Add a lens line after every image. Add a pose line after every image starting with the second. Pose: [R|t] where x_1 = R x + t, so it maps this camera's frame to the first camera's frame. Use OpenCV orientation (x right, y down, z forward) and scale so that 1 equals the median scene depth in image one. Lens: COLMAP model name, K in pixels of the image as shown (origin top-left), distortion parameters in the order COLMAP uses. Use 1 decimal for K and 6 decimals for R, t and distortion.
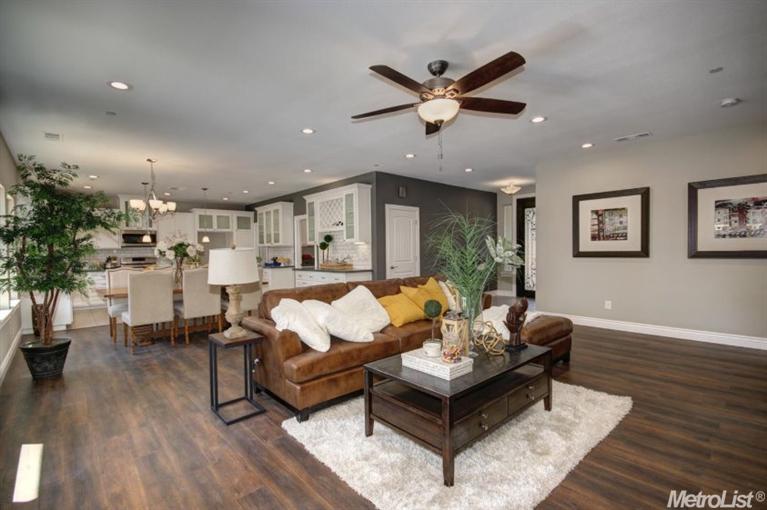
lens RADIAL K [[351.2, 0, 380.4], [0, 351.2, 260.1], [0, 0, 1]] dist [-0.000243, -0.000552]
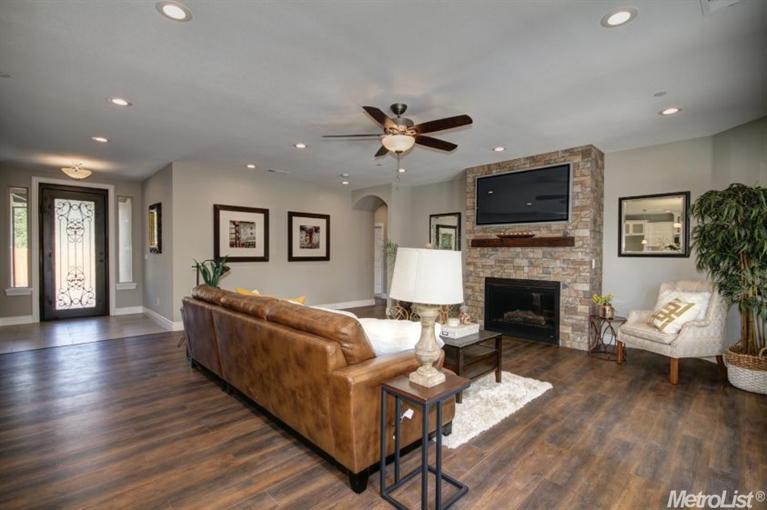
lens RADIAL K [[351.2, 0, 380.4], [0, 351.2, 260.1], [0, 0, 1]] dist [-0.000243, -0.000552]
pose [[-0.029224, -0.006995, 0.999548, -0.570136], [0.026470, 0.999619, 0.007770, -0.011078], [-0.999222, 0.026685, -0.029027, 0.584693]]
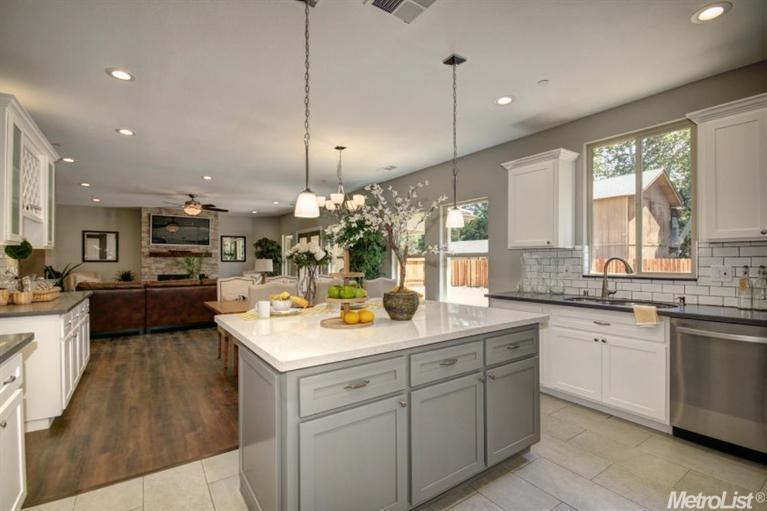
lens RADIAL K [[351.2, 0, 380.4], [0, 351.2, 260.6], [0, 0, 1]] dist [-0.000243, -0.000552]
pose [[-0.990577, 0.015329, 0.136095, -0.883230], [0.019197, 0.999447, 0.027155, -0.042435], [-0.135604, 0.029512, -0.990324, 1.876088]]
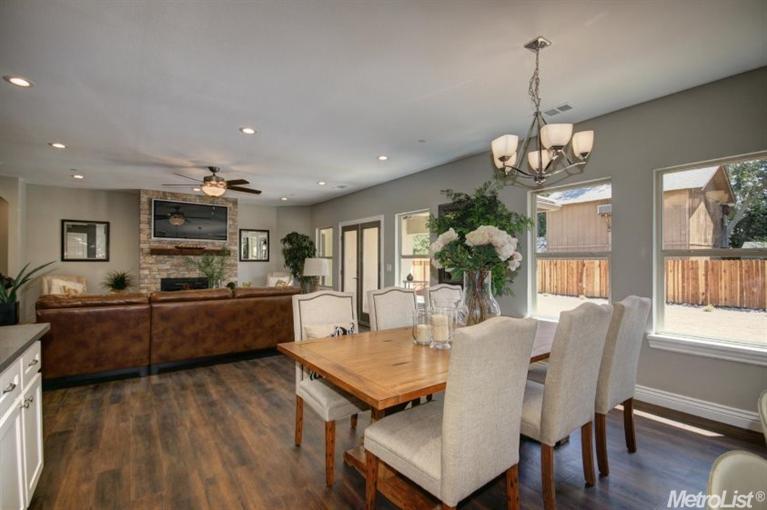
lens RADIAL K [[351.2, 0, 380.4], [0, 351.2, 260.1], [0, 0, 1]] dist [-0.000243, -0.000552]
pose [[-0.992334, 0.011067, 0.123086, -0.529093], [0.014427, 0.999546, 0.026441, -0.038187], [-0.122738, 0.028014, -0.992044, 1.507929]]
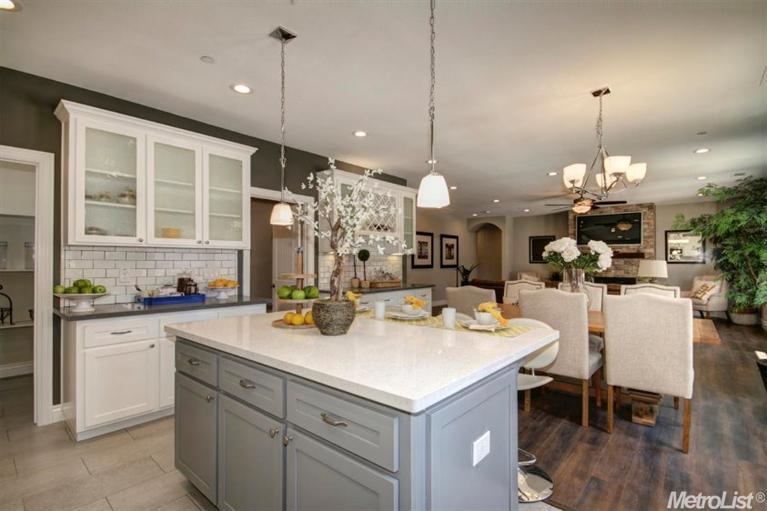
lens RADIAL K [[360.5, 0, 382.8], [0, 360.5, 259.7], [0, 0, 1]] dist [0.001943, 0.000429]
pose [[-0.122623, 0.021001, 0.992231, -1.197576], [0.031521, 0.999354, -0.017257, -0.027386], [-0.991953, 0.029160, -0.123206, 1.473678]]
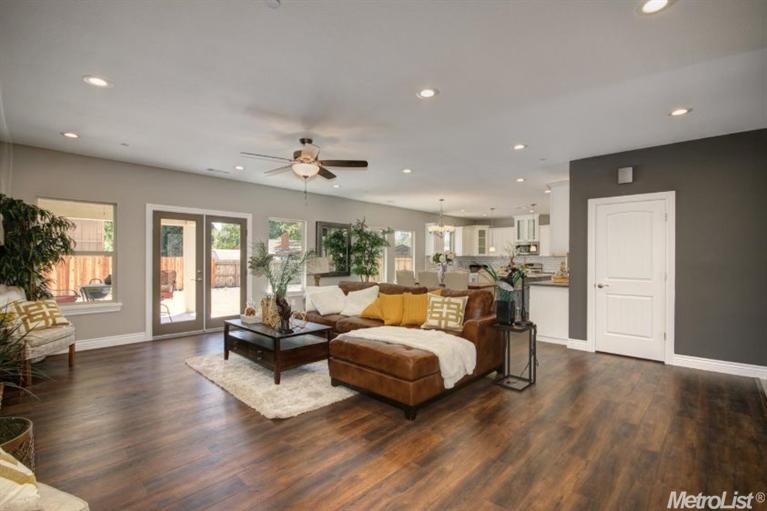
lens RADIAL K [[351.2, 0, 380.4], [0, 351.2, 260.6], [0, 0, 1]] dist [-0.000243, -0.000552]
pose [[0.067297, 0.019481, -0.997543, 0.918863], [-0.033583, 0.999287, 0.017249, -0.034932], [0.997168, 0.032339, 0.067903, 0.654740]]
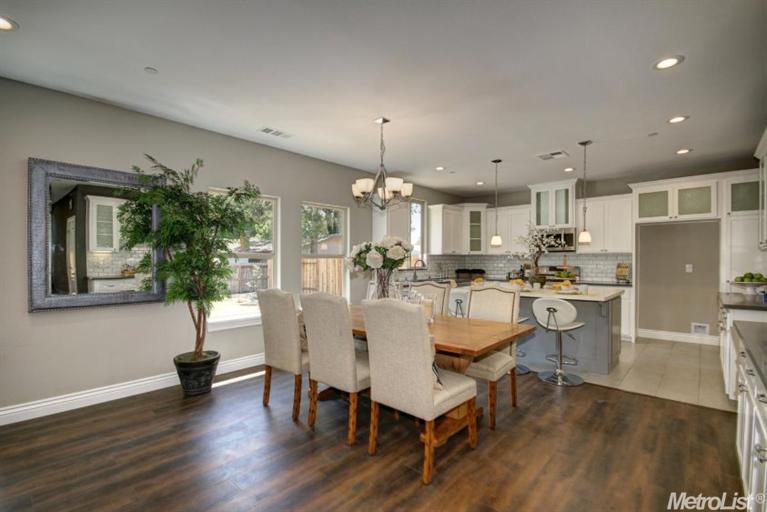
lens RADIAL K [[351.2, 0, 380.4], [0, 351.2, 261.1], [0, 0, 1]] dist [-0.000243, -0.000552]
pose [[0.091486, 0.018180, -0.995640, 0.017998], [-0.028583, 0.999469, 0.015624, -0.032474], [0.995396, 0.027029, 0.091957, 0.971593]]
